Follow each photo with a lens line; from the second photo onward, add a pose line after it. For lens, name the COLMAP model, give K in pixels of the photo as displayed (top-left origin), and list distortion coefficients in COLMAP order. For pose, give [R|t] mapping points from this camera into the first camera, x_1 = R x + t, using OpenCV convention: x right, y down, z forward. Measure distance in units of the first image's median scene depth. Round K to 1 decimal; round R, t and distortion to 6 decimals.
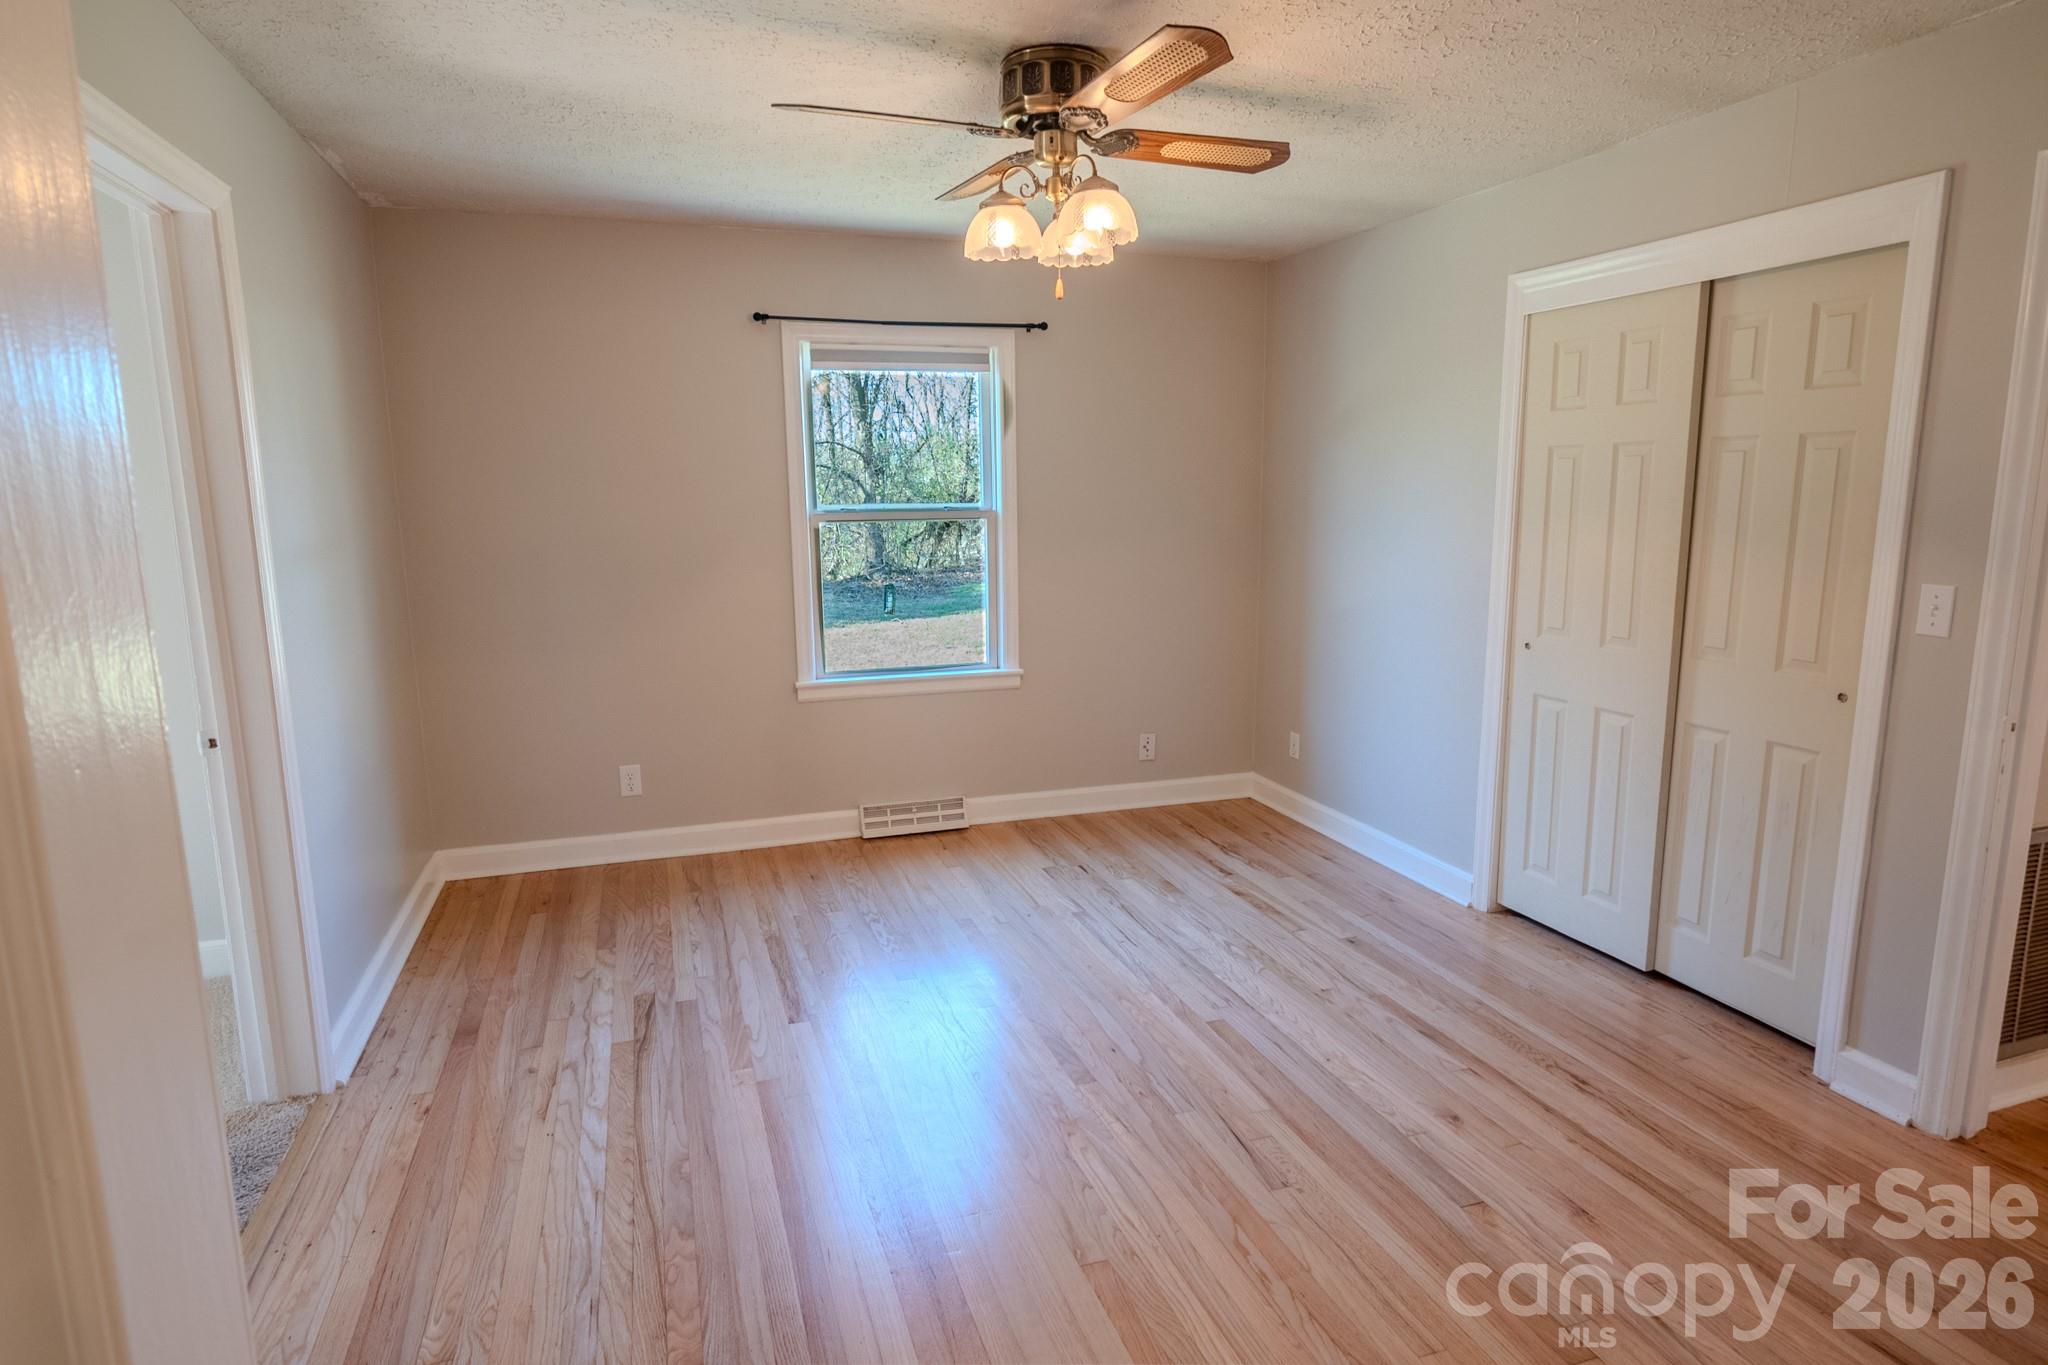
lens RADIAL K [[1117.8, 0, 1021.6], [0, 1117.8, 685.9], [0, 0, 1]] dist [0.001258, -0.004495]
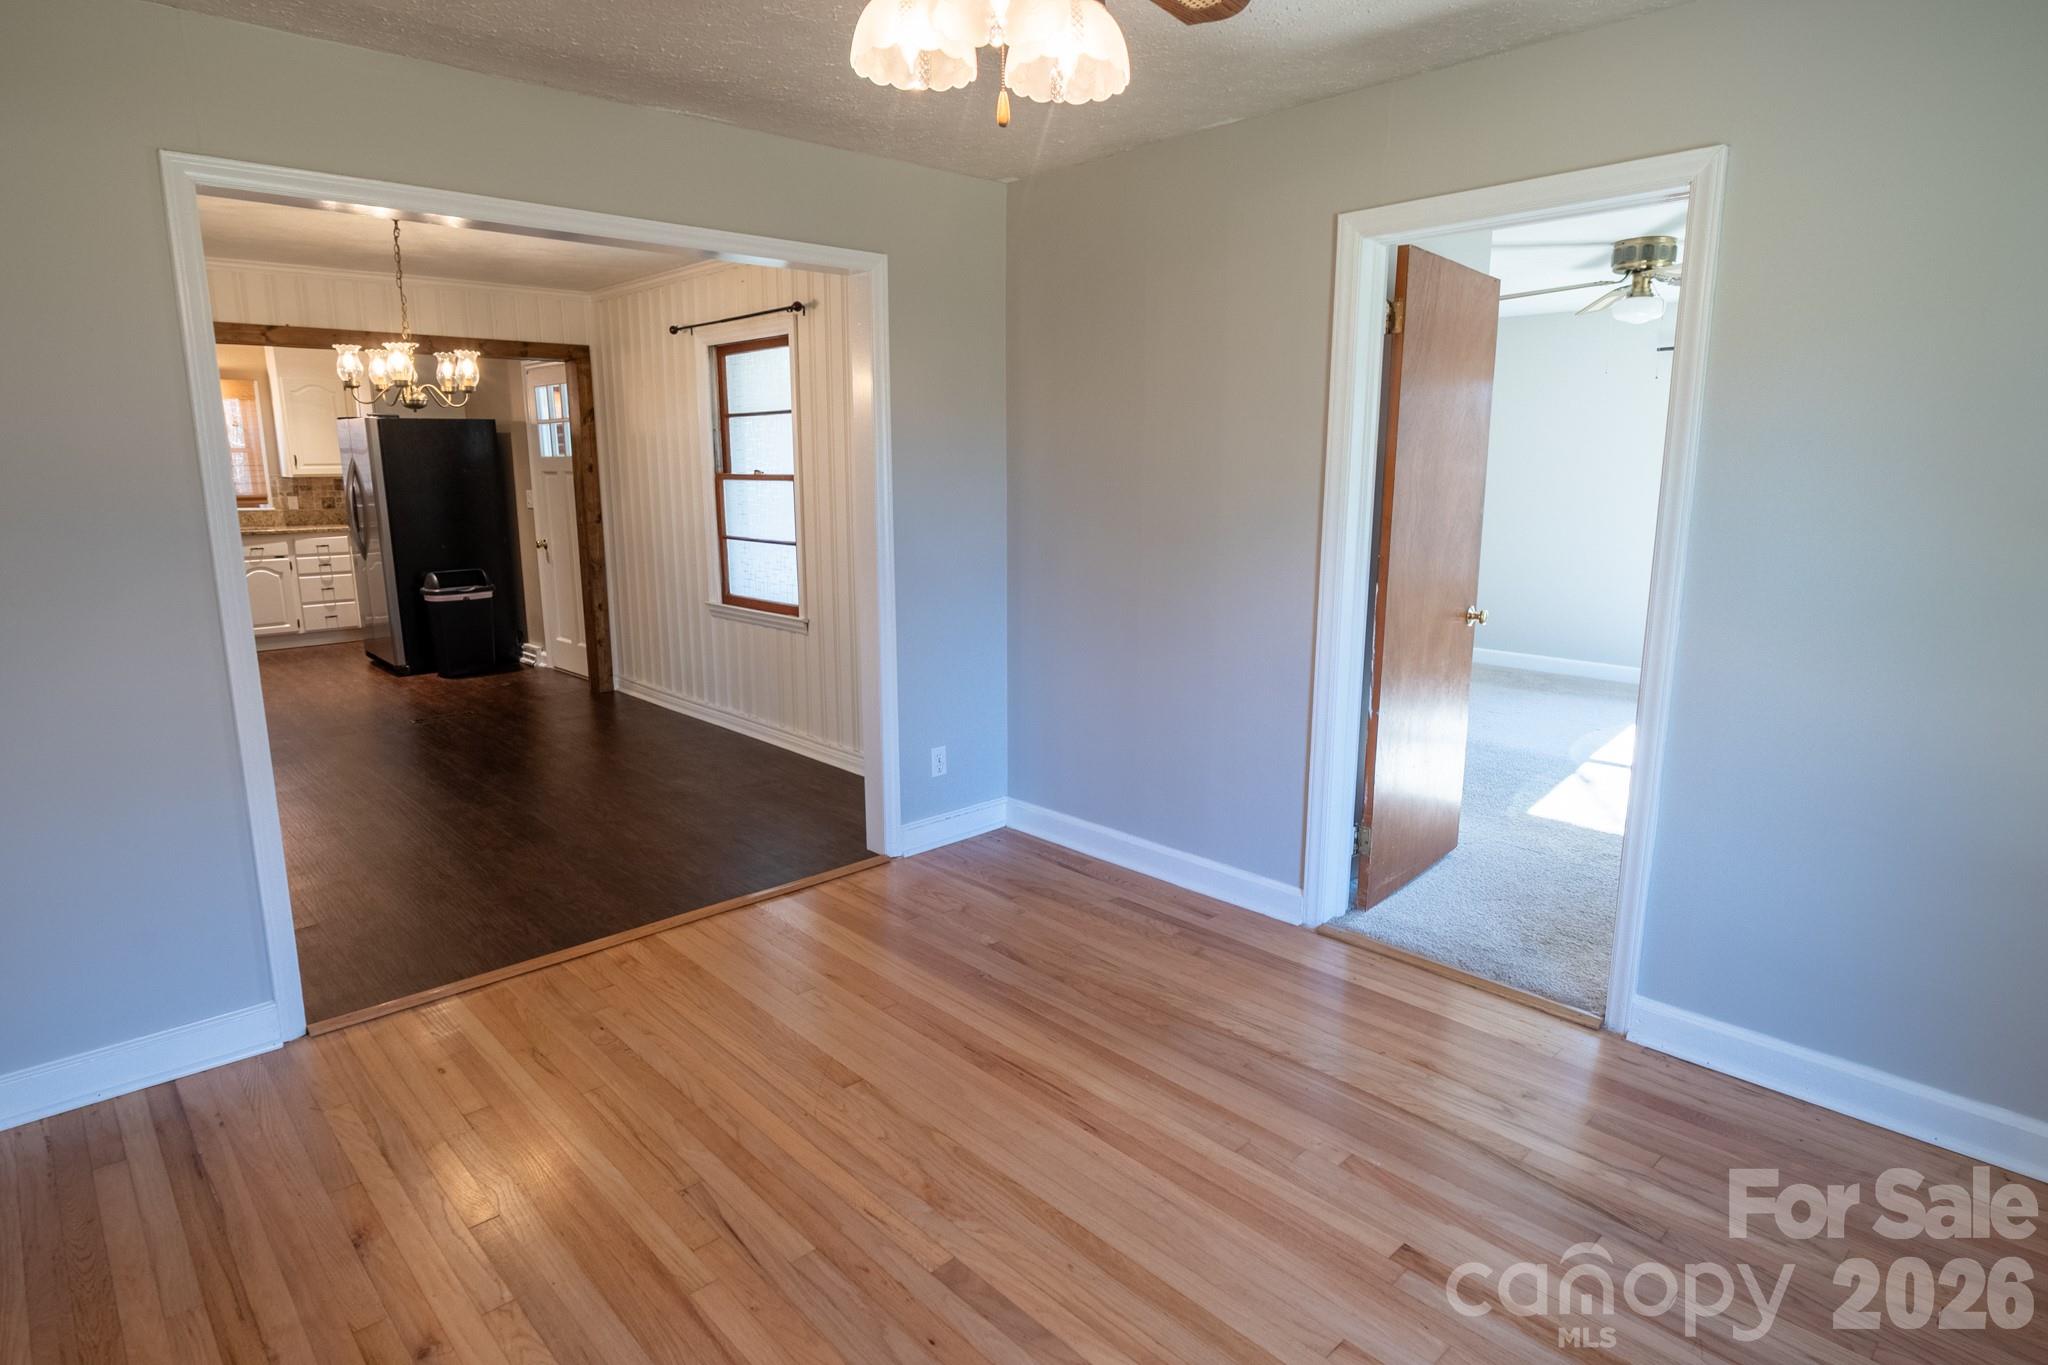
lens RADIAL K [[1117.8, 0, 1023.2], [0, 1117.8, 679.9], [0, 0, 1]] dist [0.001258, -0.004495]
pose [[-0.910525, 0.091024, -0.403310, 0.219985], [-0.059788, 0.936225, 0.346277, -0.214082], [0.409109, 0.339407, -0.847014, 1.229616]]
